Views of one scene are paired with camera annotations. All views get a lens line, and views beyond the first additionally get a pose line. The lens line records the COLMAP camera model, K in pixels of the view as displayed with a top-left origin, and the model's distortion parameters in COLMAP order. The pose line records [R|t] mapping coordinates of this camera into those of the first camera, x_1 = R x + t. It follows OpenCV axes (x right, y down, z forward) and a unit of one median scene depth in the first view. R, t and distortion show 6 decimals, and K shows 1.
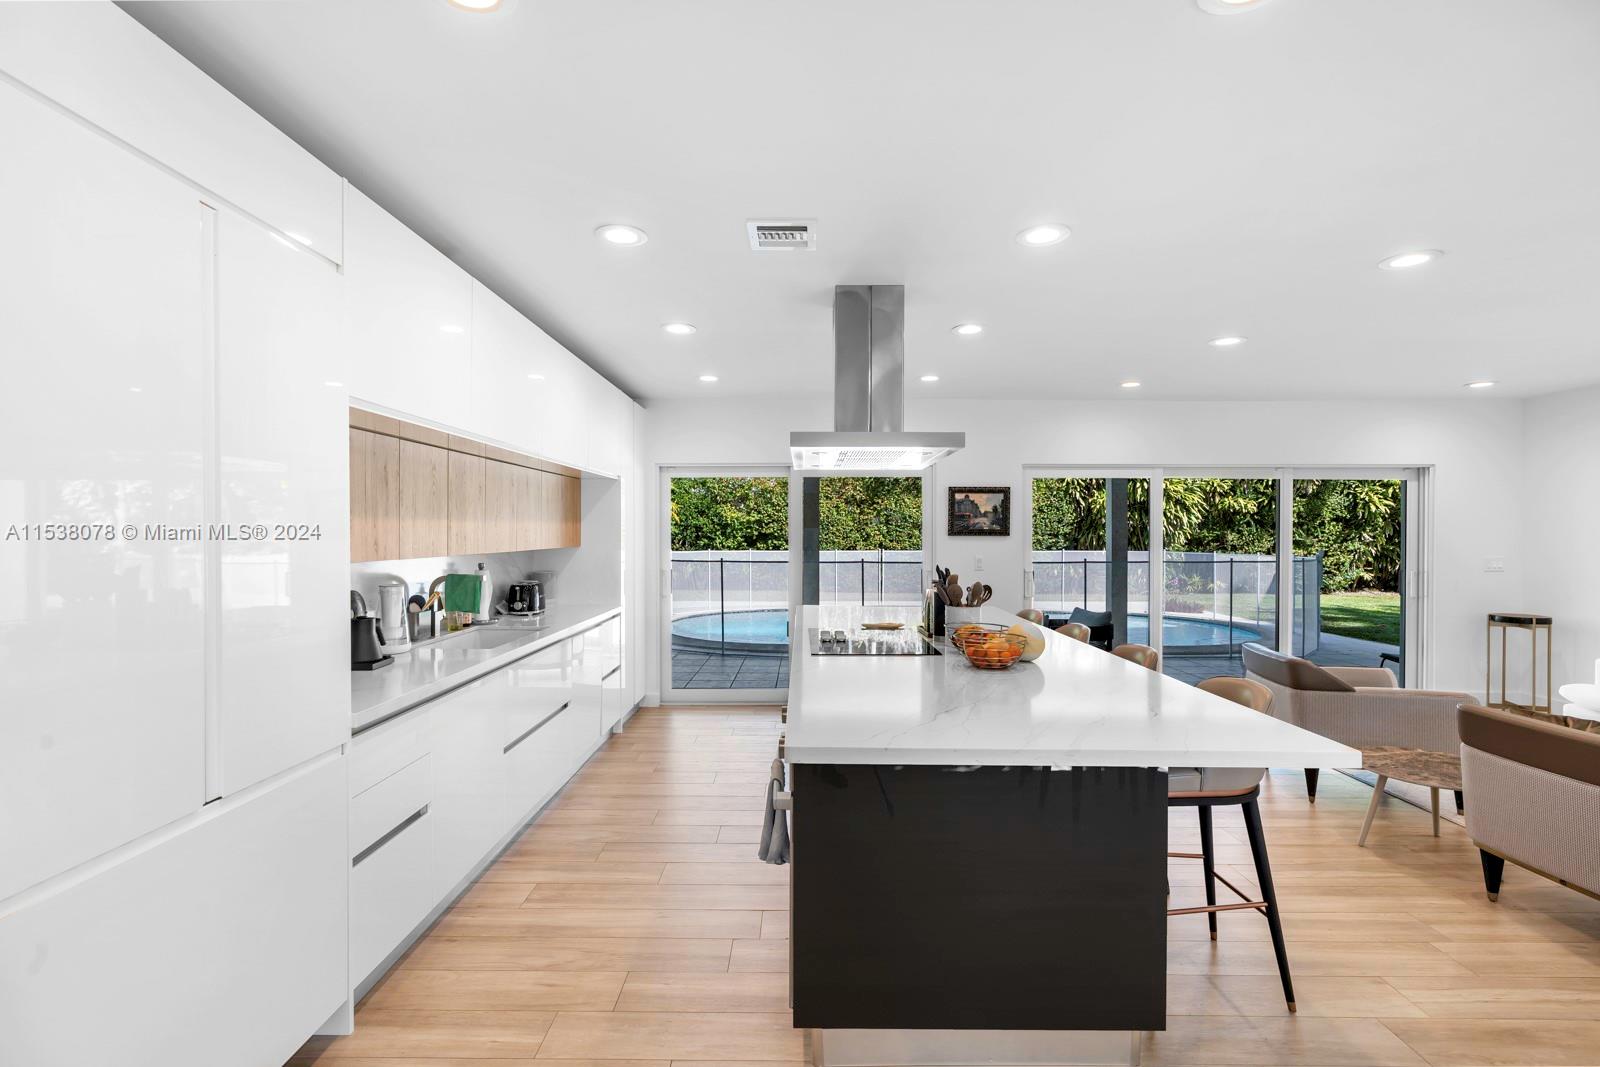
lens RADIAL K [[725.3, 0, 795.7], [0, 725.3, 535.0], [0, 0, 1]] dist [-0.005630, 0.002937]
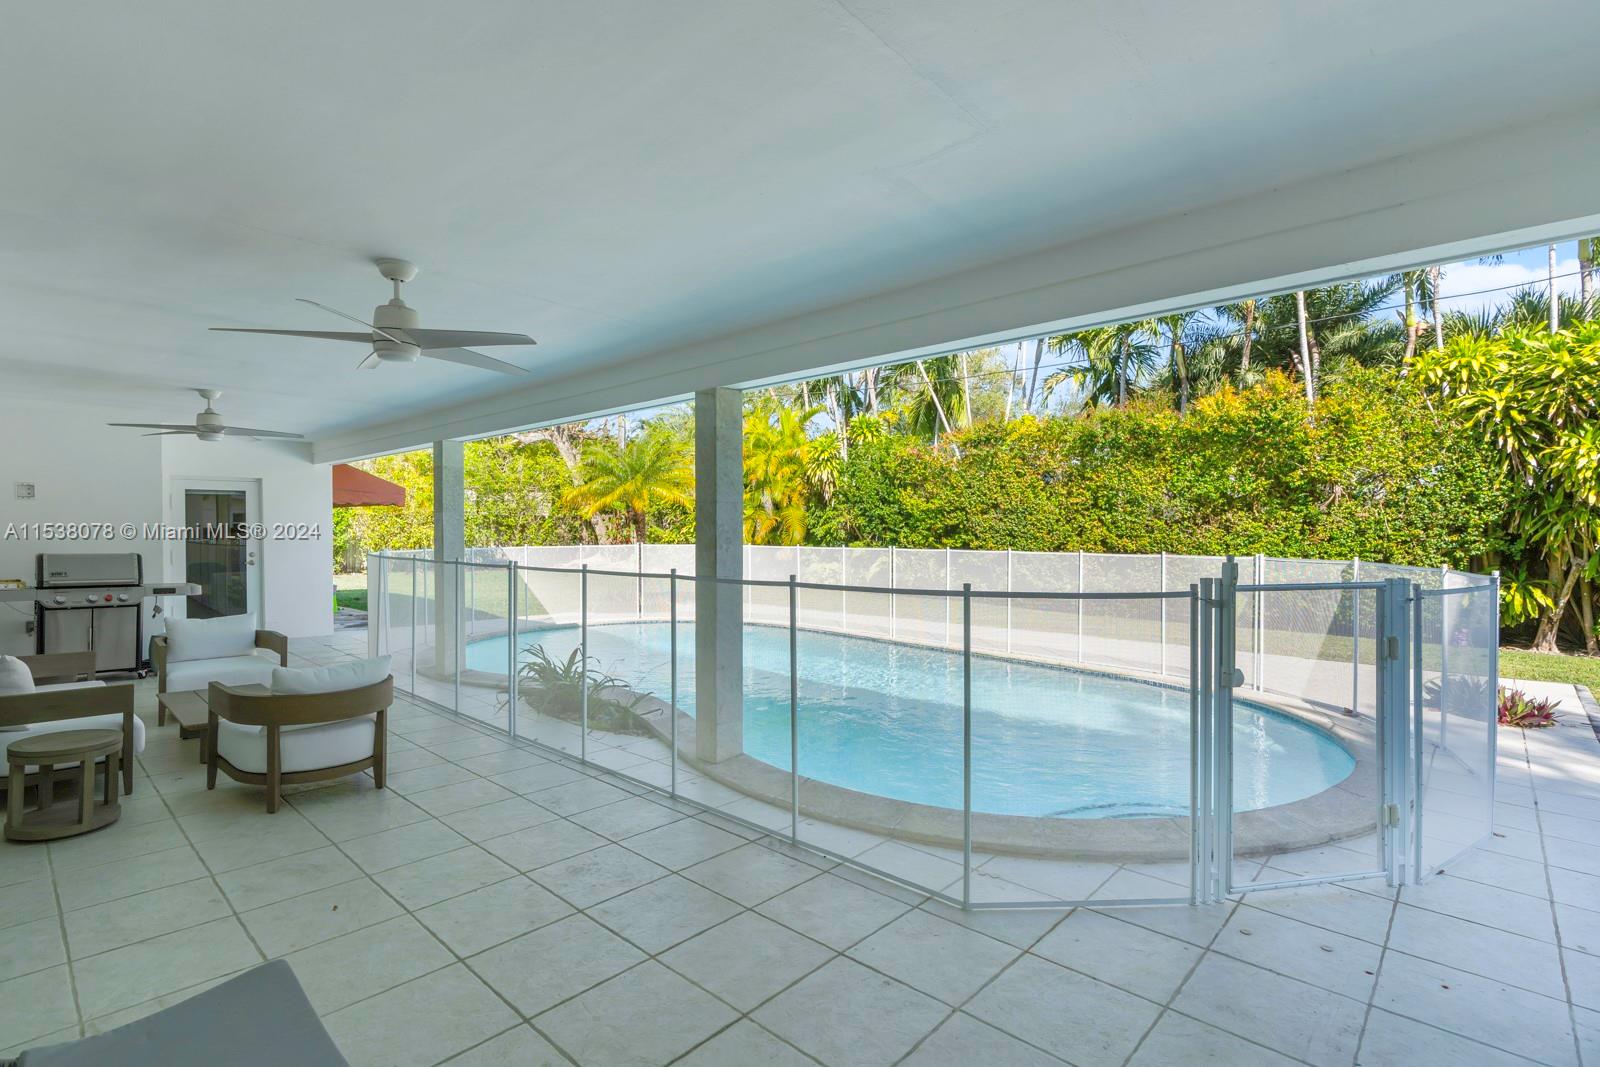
lens RADIAL K [[725.3, 0, 822.5], [0, 725.3, 531.7], [0, 0, 1]] dist [-0.005630, 0.002937]
pose [[0.763906, 0.003001, -0.645321, 1.259021], [-0.005152, 0.999986, -0.001448, 0.022709], [0.645308, 0.004431, 0.763910, 1.226032]]
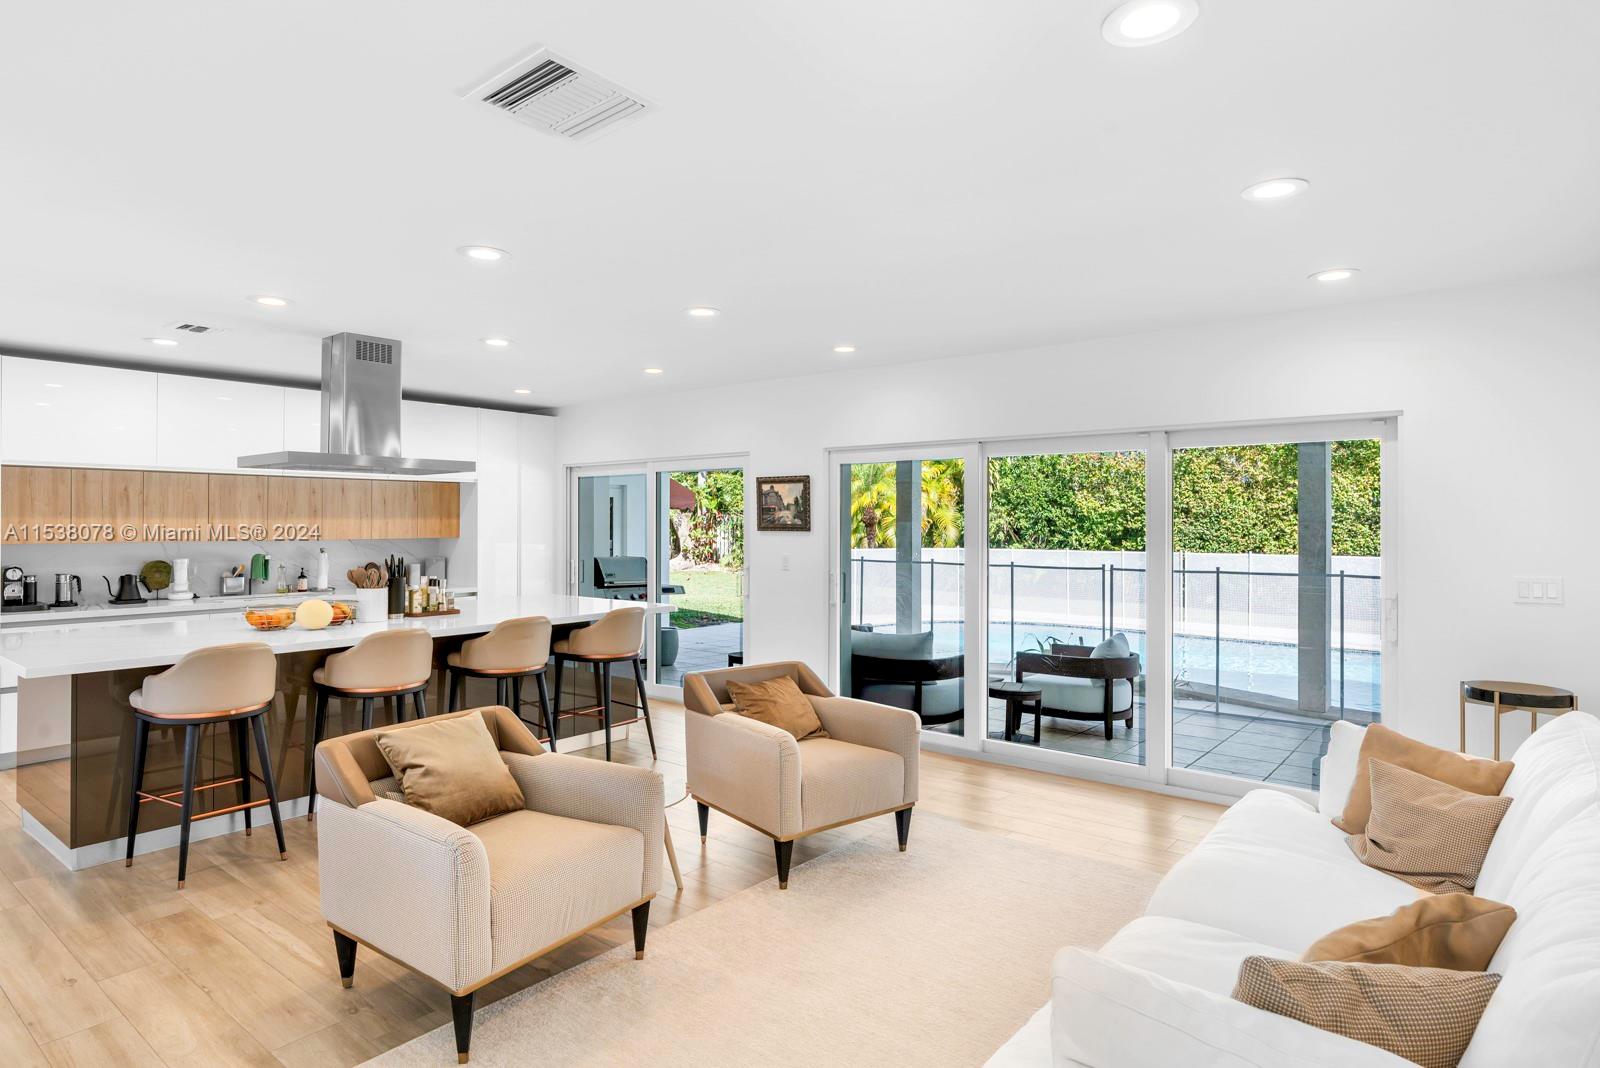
lens RADIAL K [[882.0, 0, 788.3], [0, 882.0, 524.4], [0, 0, 1]] dist [-0.004664, 0.002250]
pose [[0.781137, 0.000945, -0.624359, 0.936472], [-0.004698, 0.999979, -0.004365, -0.002658], [0.624342, 0.006343, 0.781125, 0.157082]]
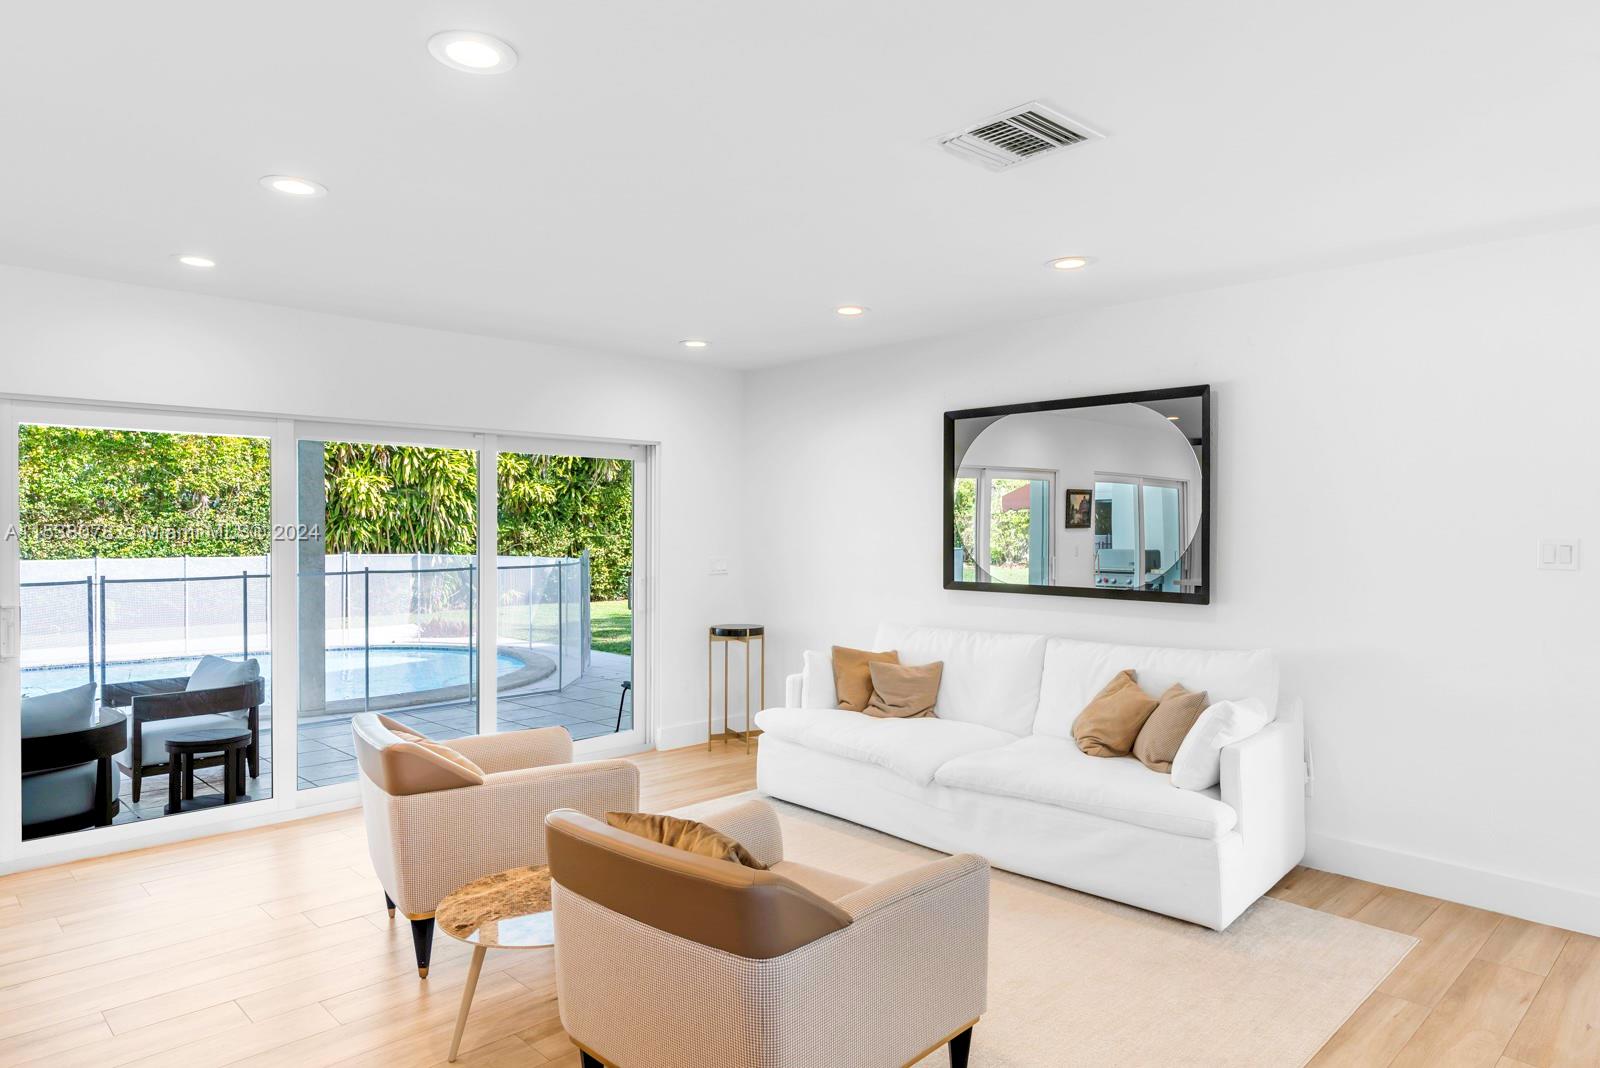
lens RADIAL K [[975.9, 0, 795.1], [0, 975.9, 534.2], [0, 0, 1]] dist [0.008114, -0.000513]
pose [[0.713316, -0.005549, 0.700820, 0.235781], [0.002729, 0.999983, 0.005140, -0.001937], [-0.700837, -0.001754, 0.713319, 0.131064]]
